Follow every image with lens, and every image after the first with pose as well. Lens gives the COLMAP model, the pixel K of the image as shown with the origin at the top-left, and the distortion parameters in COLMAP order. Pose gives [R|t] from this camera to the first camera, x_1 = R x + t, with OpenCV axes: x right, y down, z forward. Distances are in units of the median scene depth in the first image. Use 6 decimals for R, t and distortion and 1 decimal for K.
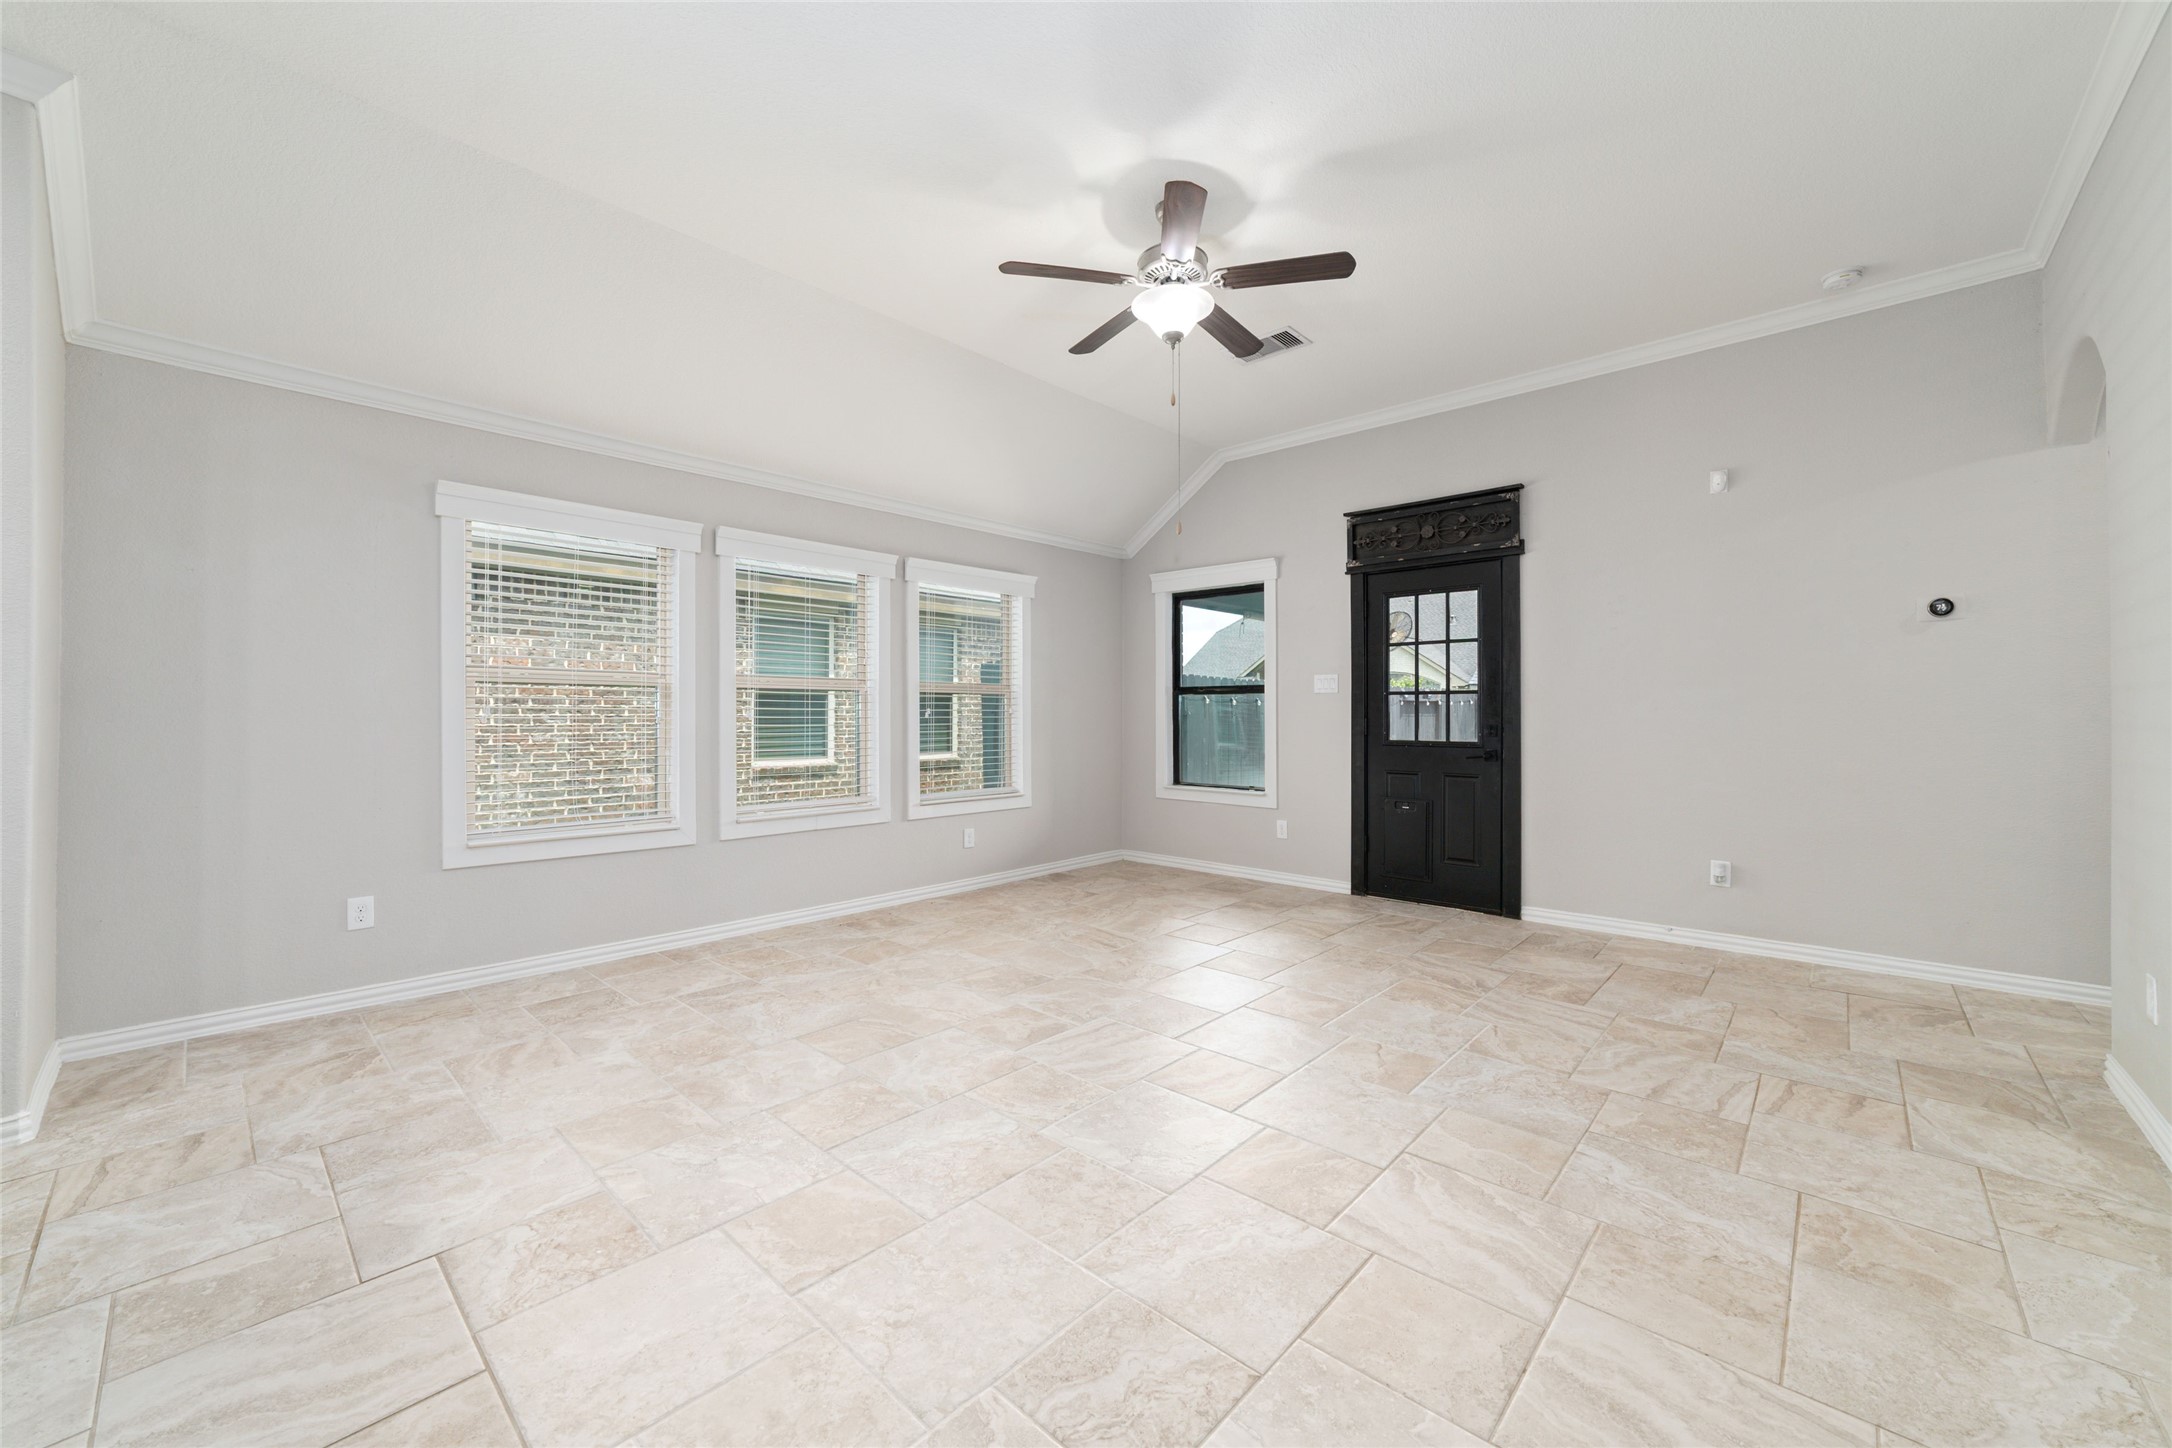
lens RADIAL K [[832.6, 0, 1092.4], [0, 832.6, 716.8], [0, 0, 1]] dist [-0.020481, 0.007754]
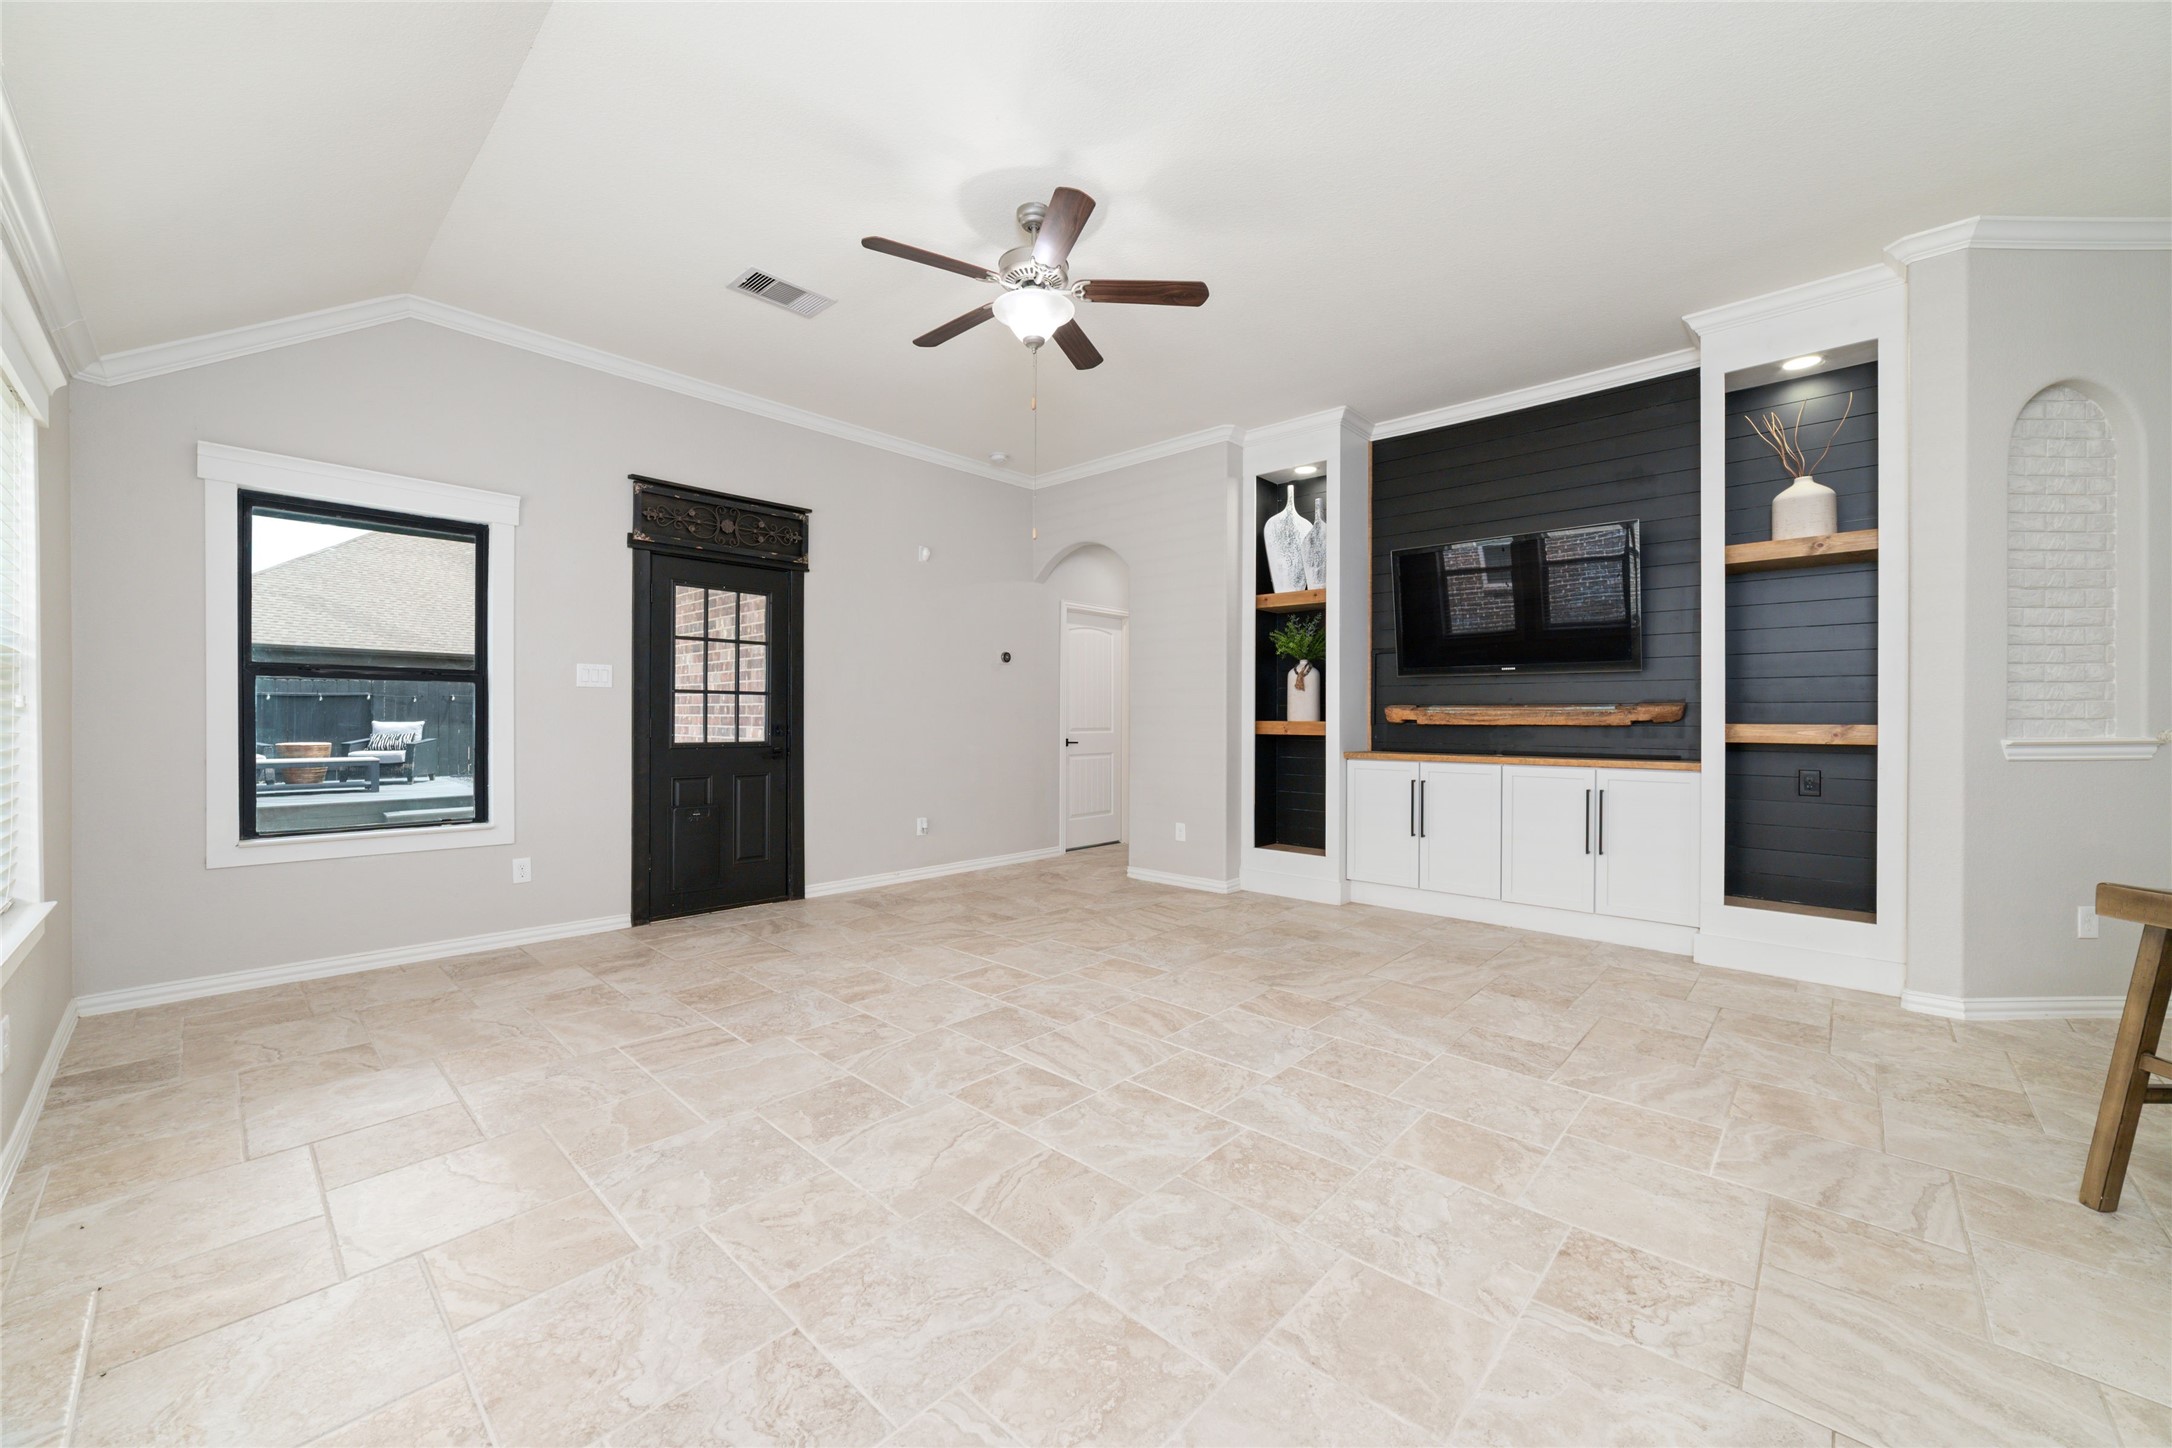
lens RADIAL K [[832.6, 0, 1082.6], [0, 832.6, 718.3], [0, 0, 1]] dist [-0.020481, 0.007754]
pose [[0.010565, -0.000221, 0.999944, -0.789076], [-0.005059, 0.999987, 0.000275, -0.001545], [-0.999931, -0.005062, 0.010564, 0.802761]]
